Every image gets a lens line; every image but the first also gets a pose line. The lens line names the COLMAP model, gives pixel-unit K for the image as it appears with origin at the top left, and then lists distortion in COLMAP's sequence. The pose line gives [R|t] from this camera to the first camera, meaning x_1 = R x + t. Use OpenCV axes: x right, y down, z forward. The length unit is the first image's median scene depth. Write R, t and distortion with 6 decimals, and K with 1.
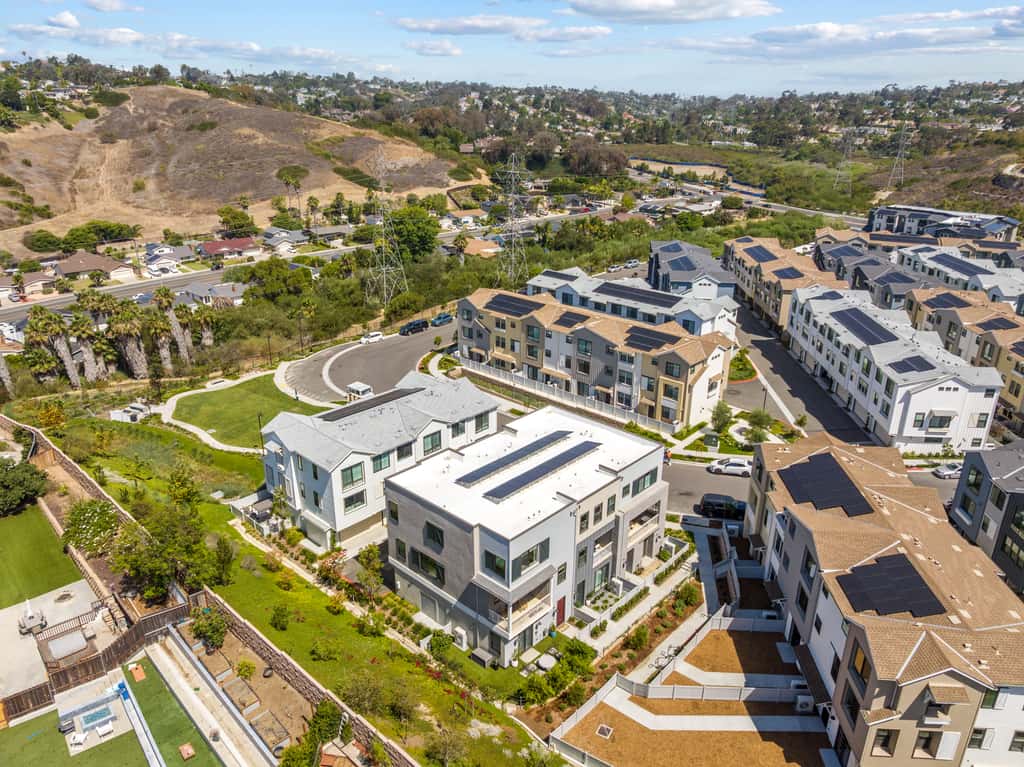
lens RADIAL K [[716.8, 0, 516.5], [0, 716.8, 379.5], [0, 0, 1]] dist [-0.038922, -0.000975]
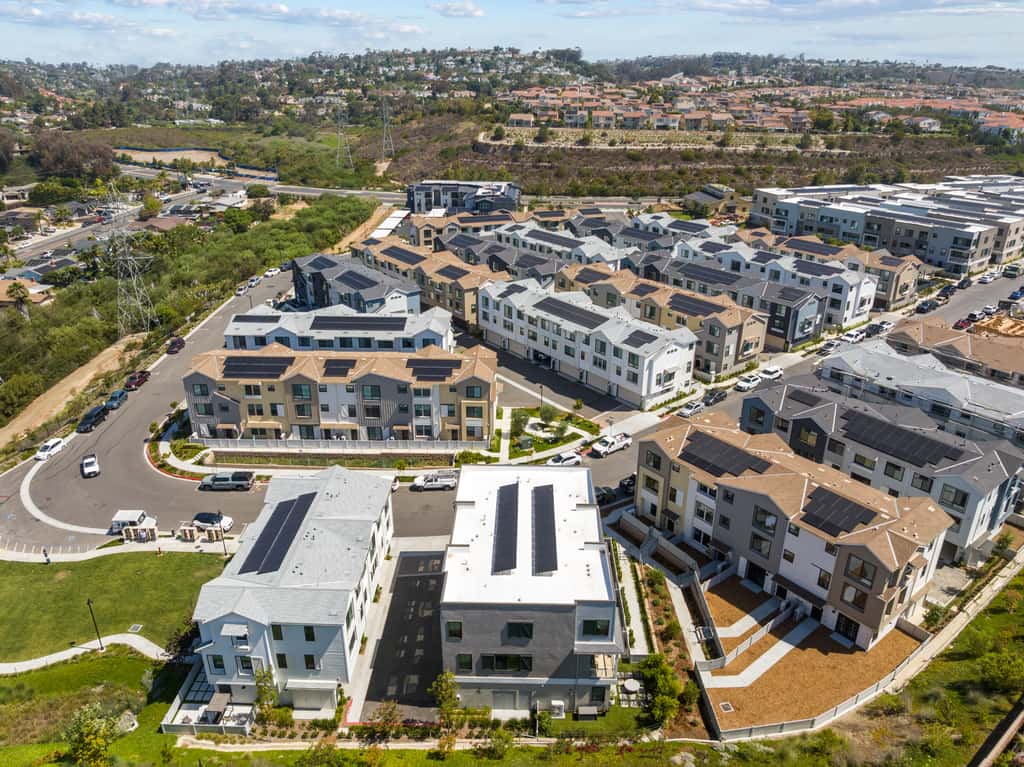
lens RADIAL K [[716.8, 0, 516.5], [0, 716.8, 379.5], [0, 0, 1]] dist [-0.038922, -0.000975]
pose [[0.745508, -0.263325, 0.612273, -0.303518], [0.236089, 0.963413, 0.126878, -0.120041], [-0.623281, 0.049962, 0.780400, 0.093515]]
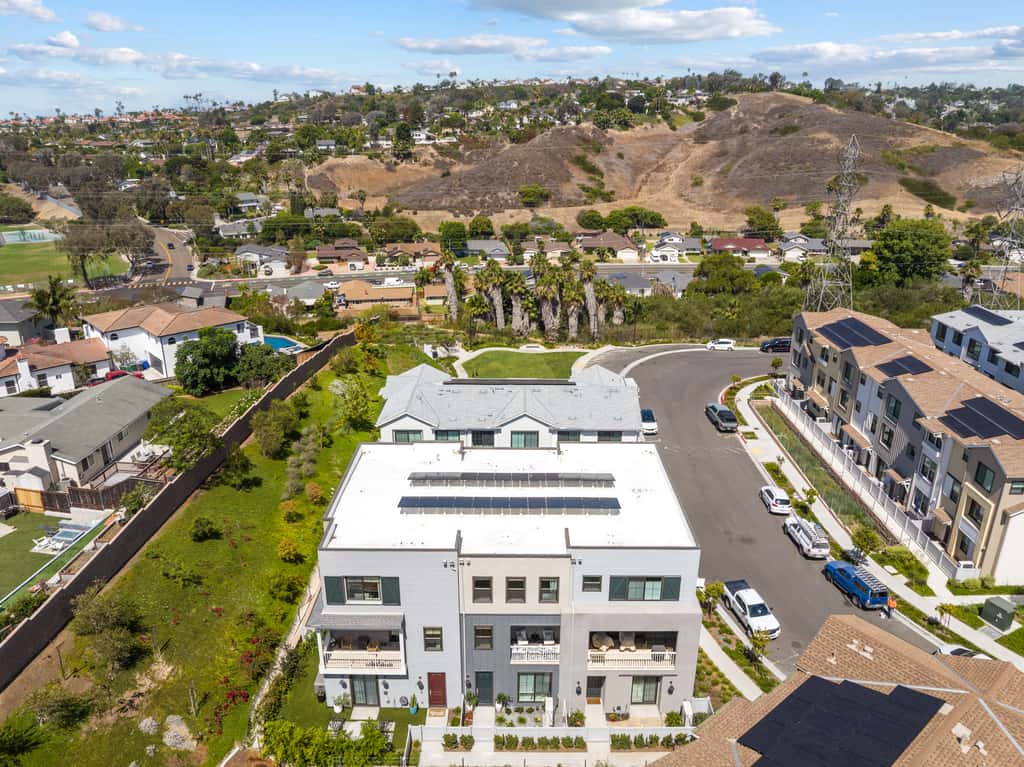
lens RADIAL K [[716.8, 0, 516.5], [0, 716.8, 379.5], [0, 0, 1]] dist [-0.038922, -0.000975]
pose [[0.674021, 0.246121, -0.696505, 0.268212], [-0.261249, 0.961352, 0.086893, -0.031575], [0.690973, 0.123393, 0.712271, 0.245756]]
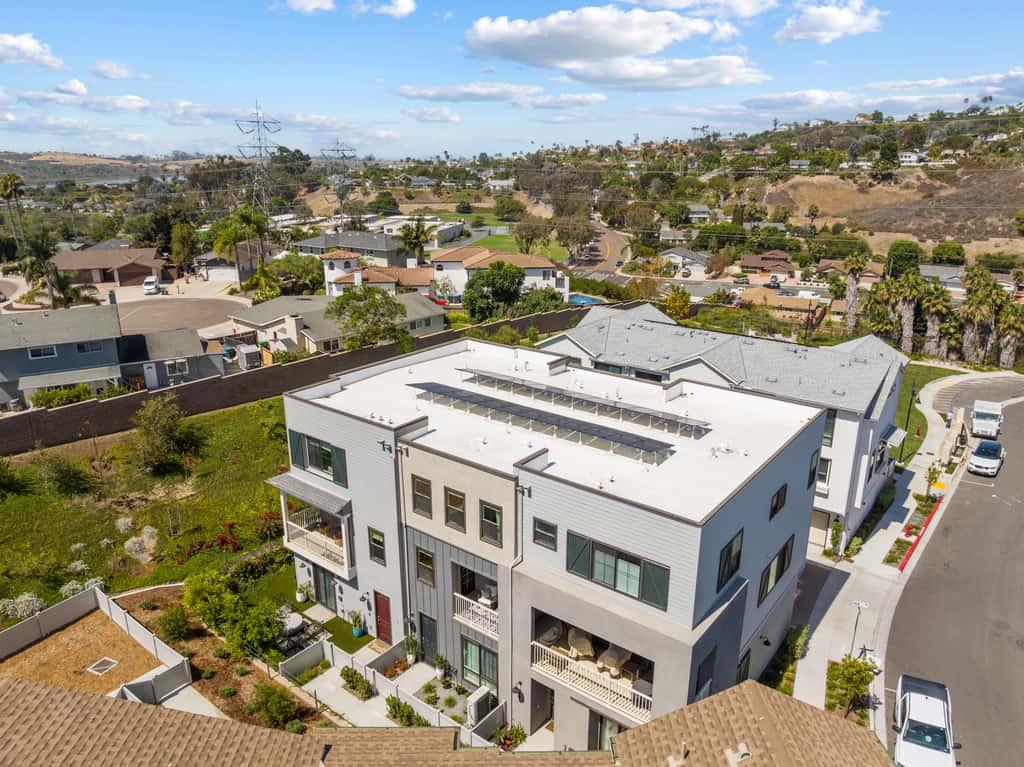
lens RADIAL K [[716.8, 0, 516.5], [0, 716.8, 379.5], [0, 0, 1]] dist [-0.038922, -0.000975]
pose [[0.078002, 0.285115, -0.955314, 0.276489], [-0.355997, 0.903025, 0.240442, -0.011330], [0.931226, 0.321334, 0.171937, 0.462415]]
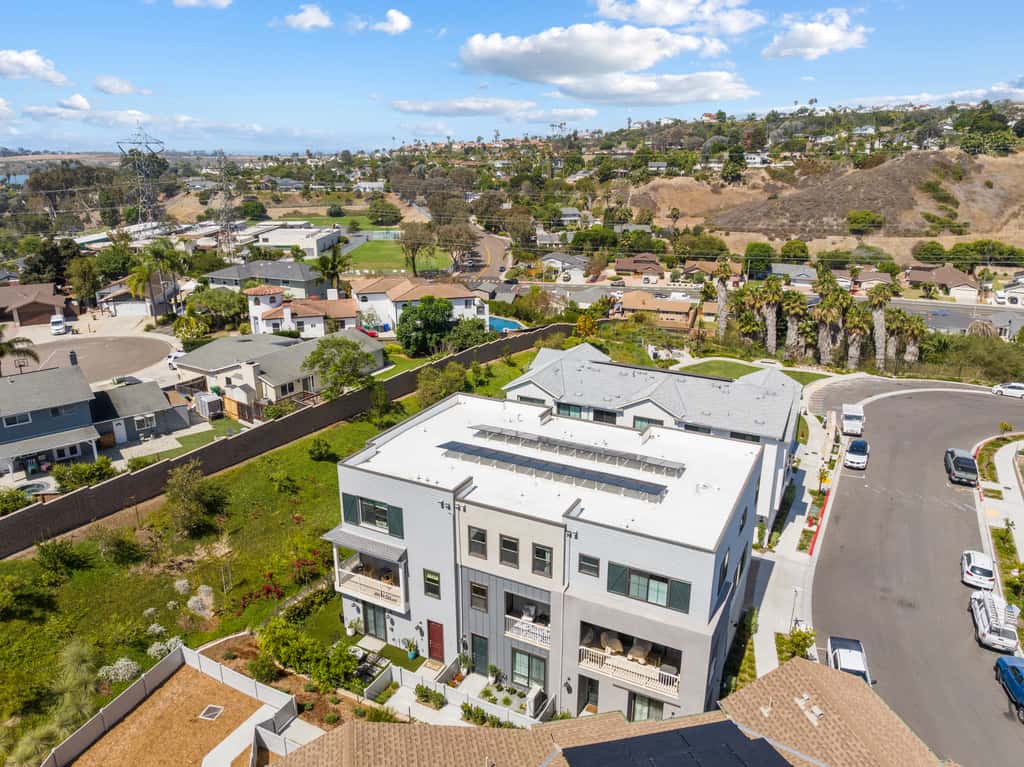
lens RADIAL K [[716.8, 0, 516.5], [0, 716.8, 379.5], [0, 0, 1]] dist [-0.038922, -0.000975]
pose [[0.264657, 0.284802, -0.921328, 0.320767], [-0.342840, 0.920766, 0.186146, -0.033047], [0.901342, 0.266604, 0.341329, 0.376512]]
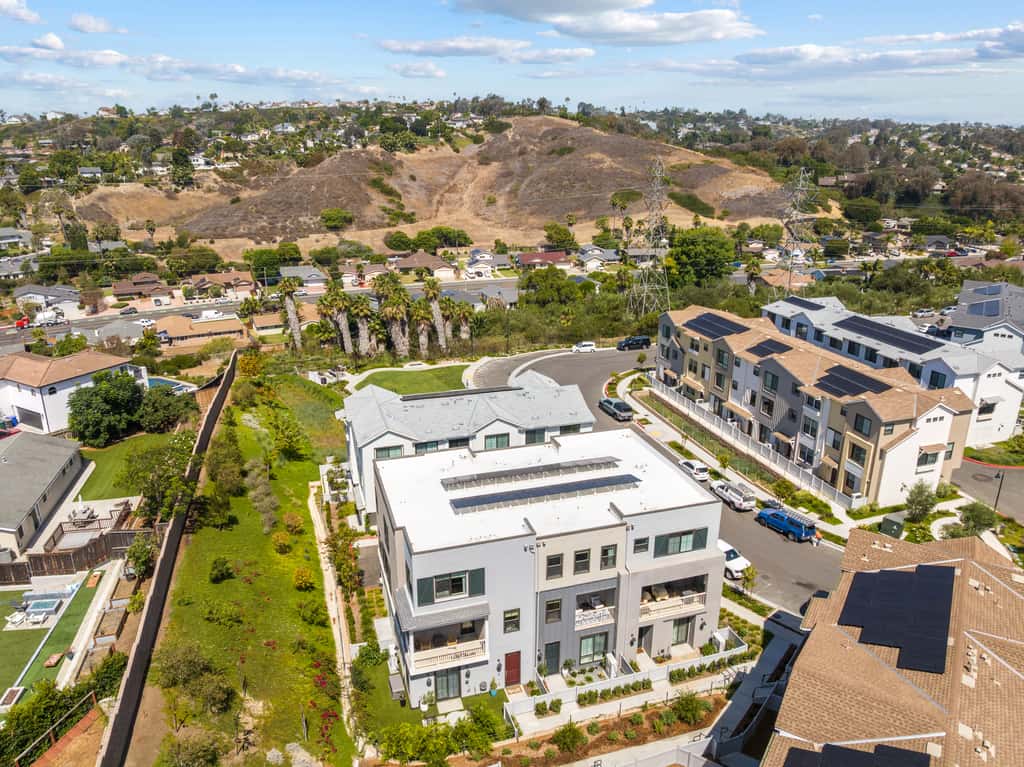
lens RADIAL K [[716.8, 0, 516.5], [0, 716.8, 379.5], [0, 0, 1]] dist [-0.038922, -0.000975]
pose [[0.869911, 0.150862, -0.469569, 0.192259], [-0.173736, 0.984777, -0.005473, 0.005178], [0.461595, 0.086342, 0.882879, 0.133968]]
